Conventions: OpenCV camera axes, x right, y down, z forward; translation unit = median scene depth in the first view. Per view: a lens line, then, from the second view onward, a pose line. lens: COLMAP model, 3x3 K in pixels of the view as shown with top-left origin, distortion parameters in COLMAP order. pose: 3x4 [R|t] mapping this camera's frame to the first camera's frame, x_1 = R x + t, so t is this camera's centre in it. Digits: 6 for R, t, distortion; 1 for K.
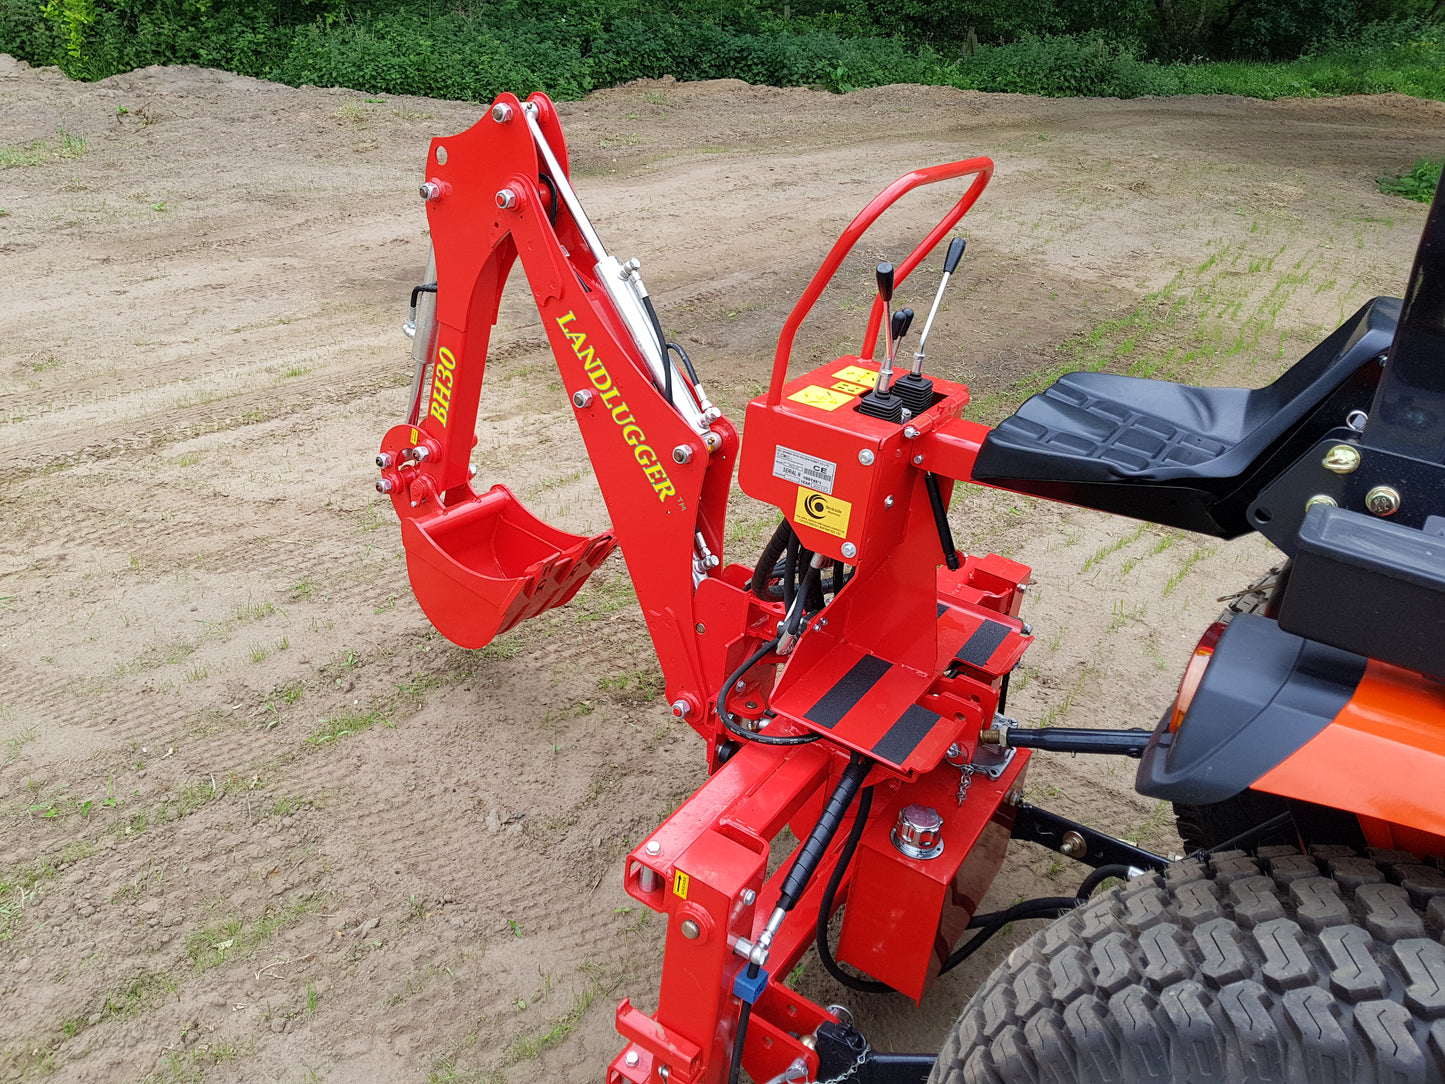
lens RADIAL K [[1119.8, 0, 680.1], [0, 1119.8, 511.7], [0, 0, 1]] dist [0.059199, -0.109030]
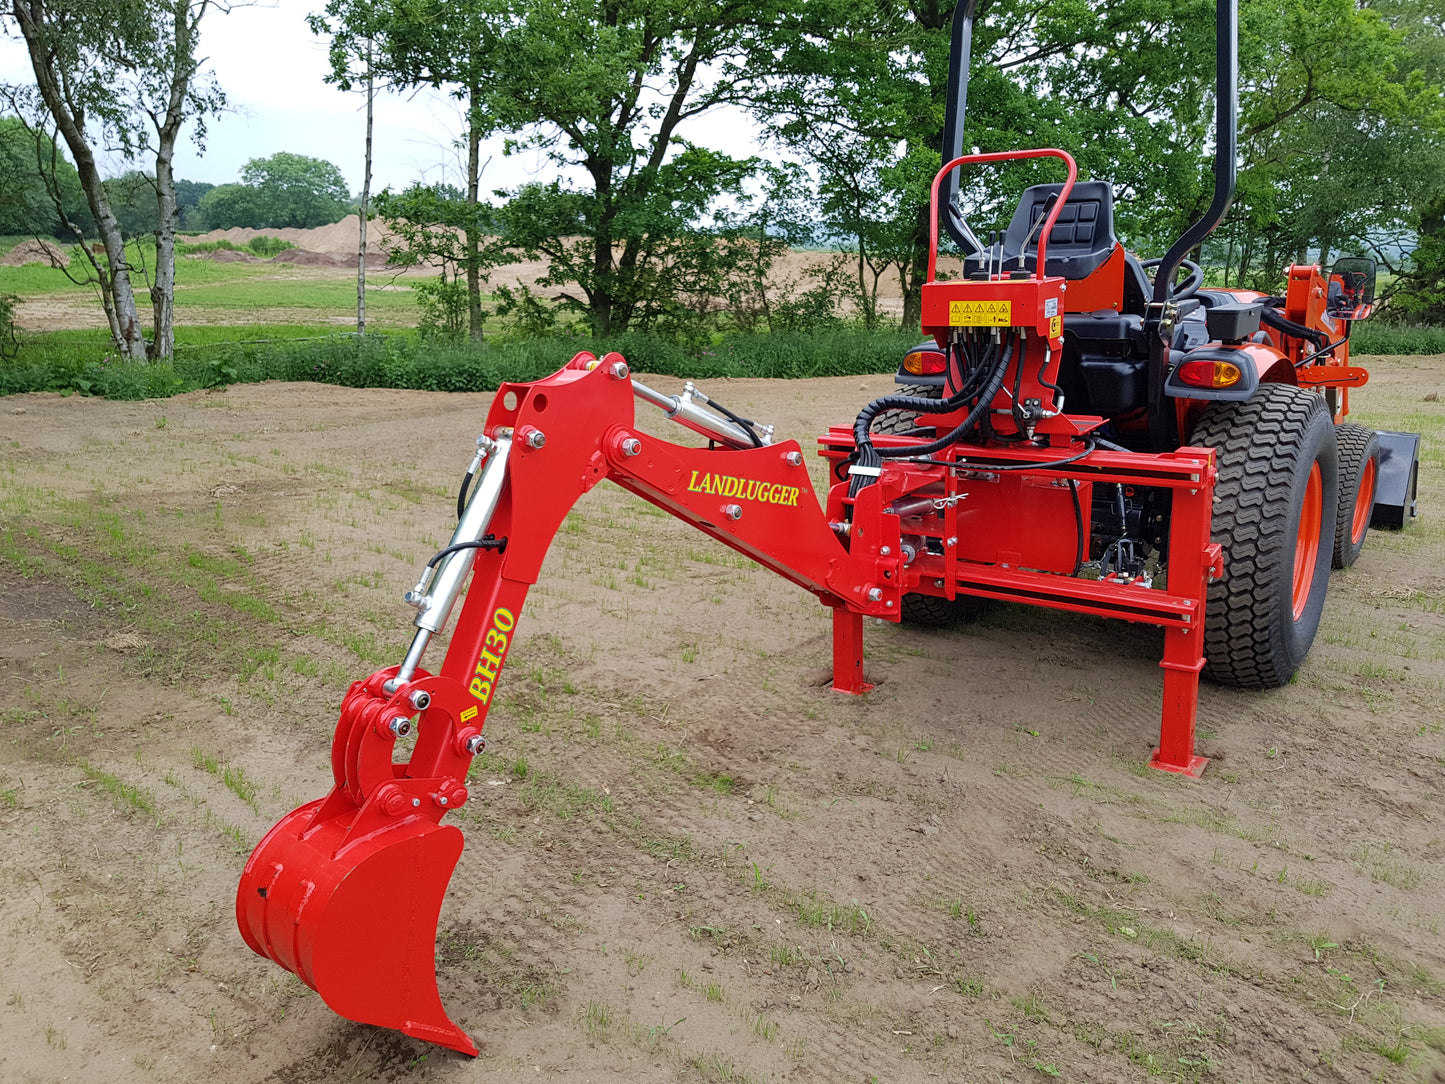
lens RADIAL K [[1119.9, 0, 696.7], [0, 1119.9, 515.4], [0, 0, 1]] dist [0.072232, -0.113897]
pose [[0.027794, -0.301152, 0.953171, -0.604895], [0.451029, 0.854737, 0.256900, -0.216168], [-0.892076, 0.422768, 0.159585, 0.433713]]
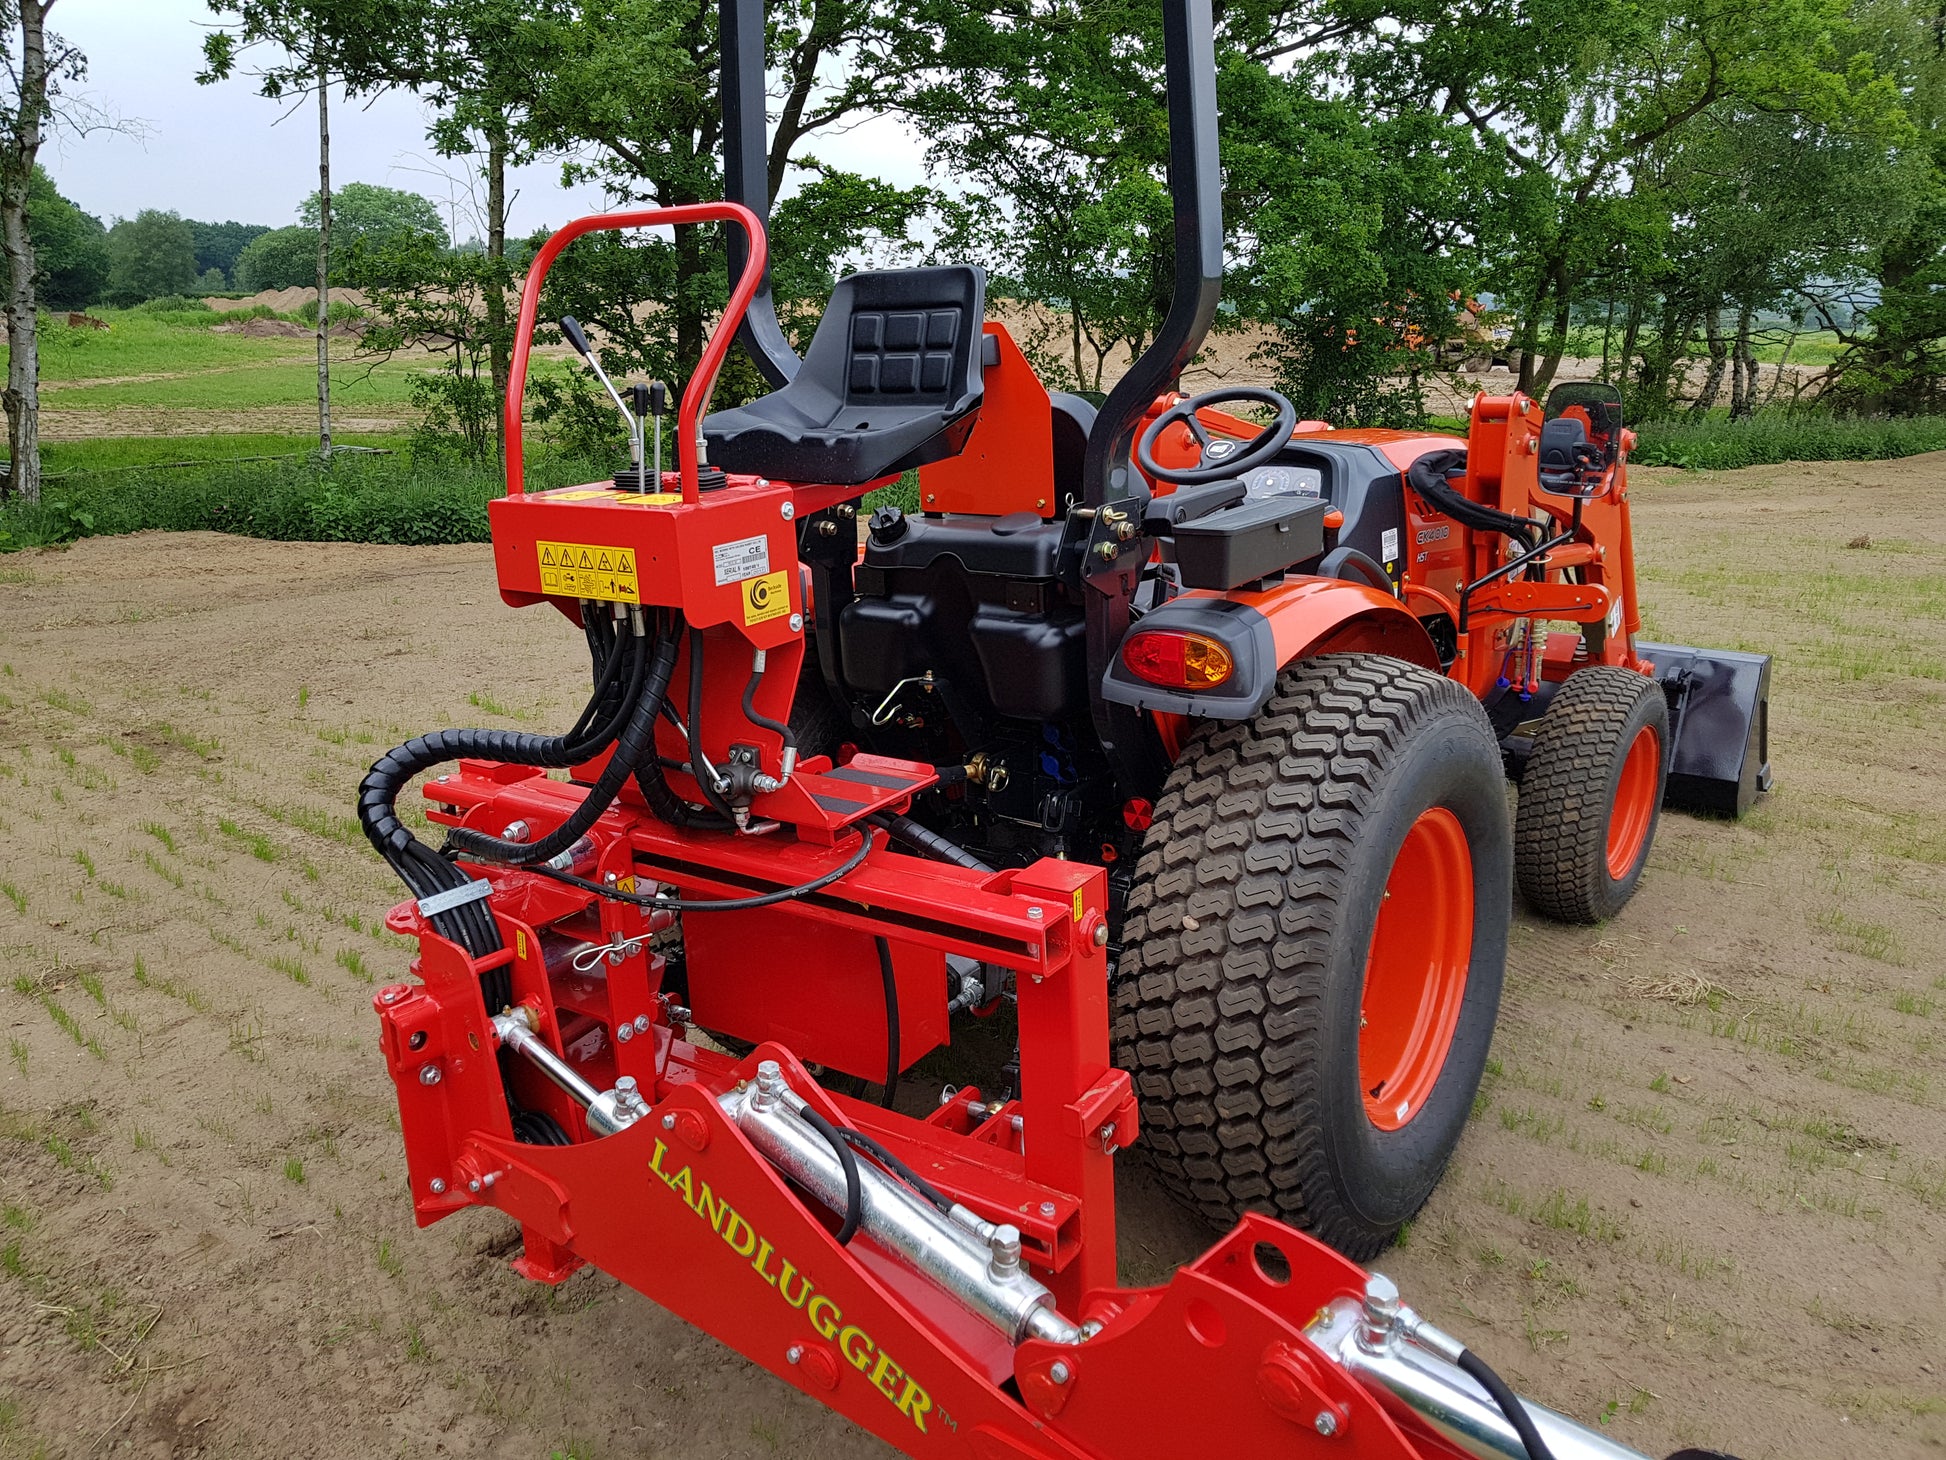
lens RADIAL K [[1508.3, 0, 938.2], [0, 1508.3, 694.2], [0, 0, 1]] dist [0.072232, -0.113897]
pose [[0.019457, -0.316690, 0.948330, -0.334386], [0.459542, 0.845214, 0.272827, -0.115460], [-0.887943, 0.430489, 0.161978, 0.218232]]
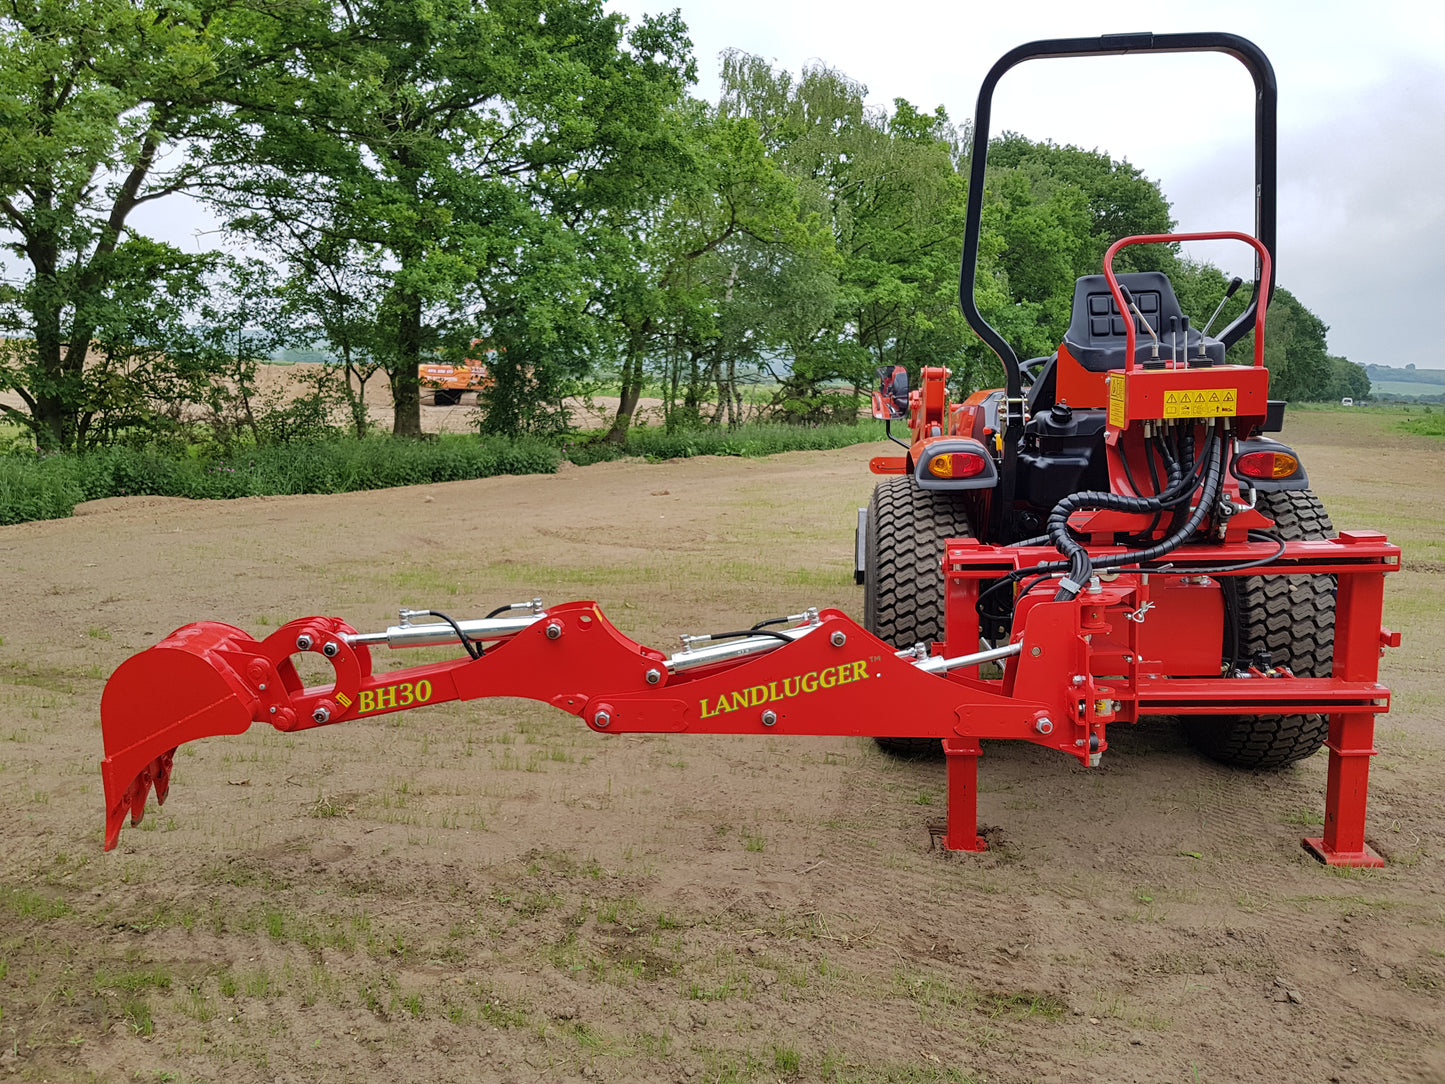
lens RADIAL K [[1130.7, 0, 690.9], [0, 1130.7, 525.5], [0, 0, 1]] dist [0.058464, -0.115060]
pose [[-0.469044, -0.202546, 0.859635, -0.352442], [0.357546, 0.846467, 0.394531, -0.348562], [-0.807563, 0.492412, -0.324611, 0.775275]]
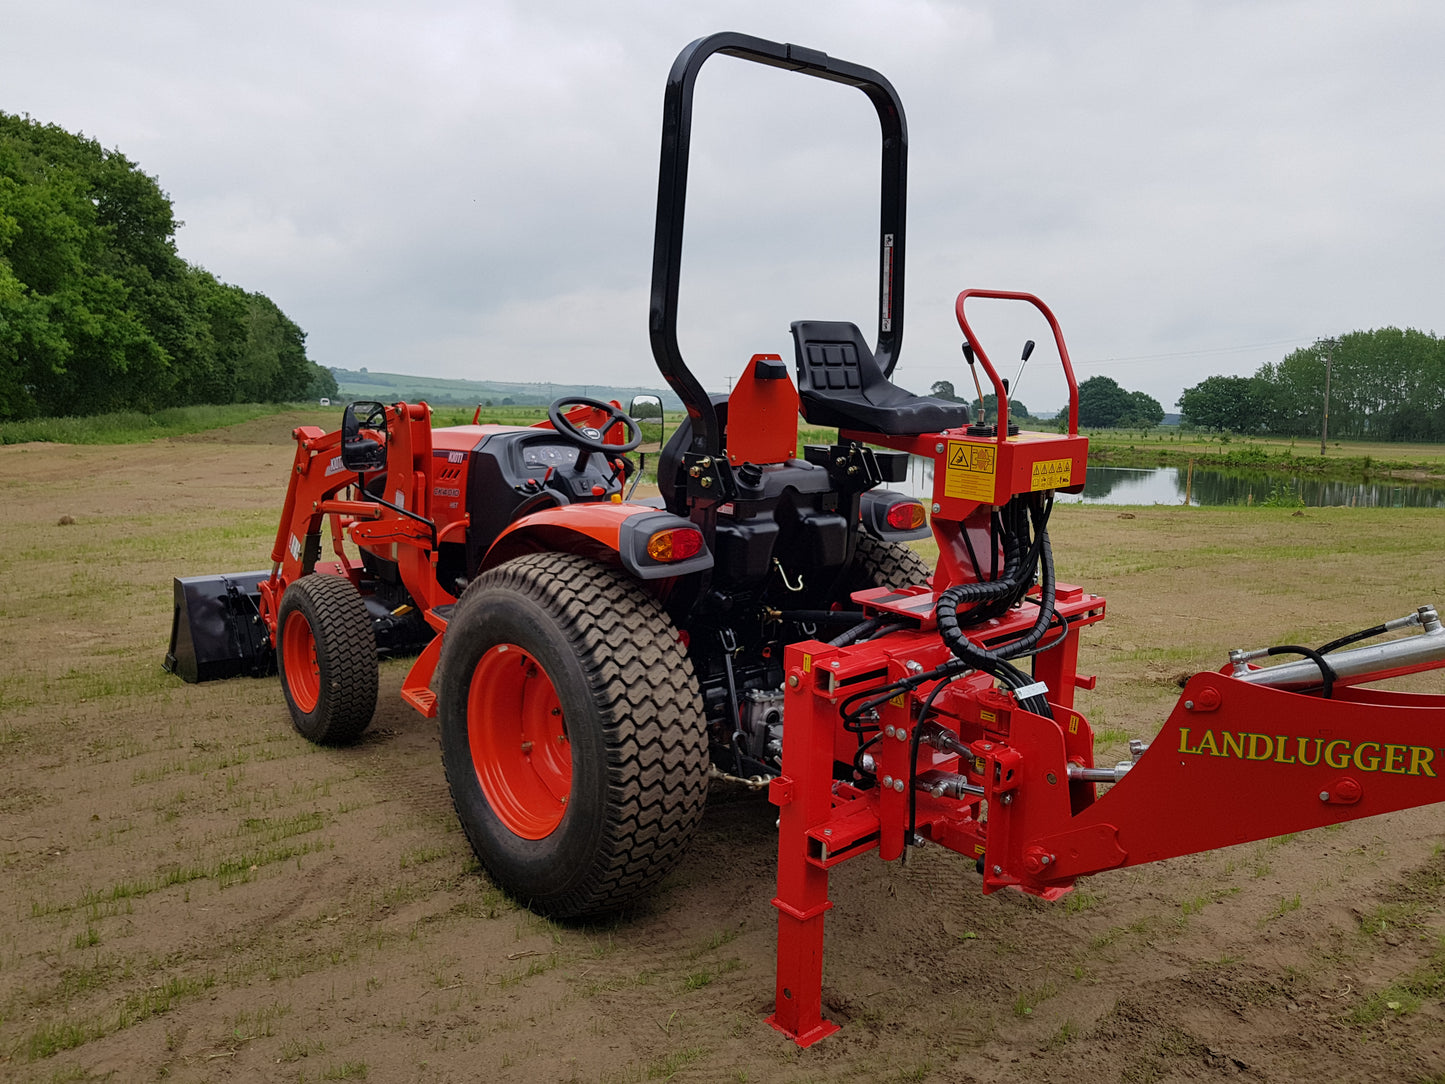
lens RADIAL K [[1106.0, 0, 722.5], [0, 1106.0, 542.0], [0, 0, 1]] dist [0.058941, -0.095071]
pose [[-0.970260, -0.130118, 0.204120, 0.076649], [0.011408, 0.817726, 0.575495, -0.364767], [-0.241796, 0.560709, -0.791922, 0.824692]]
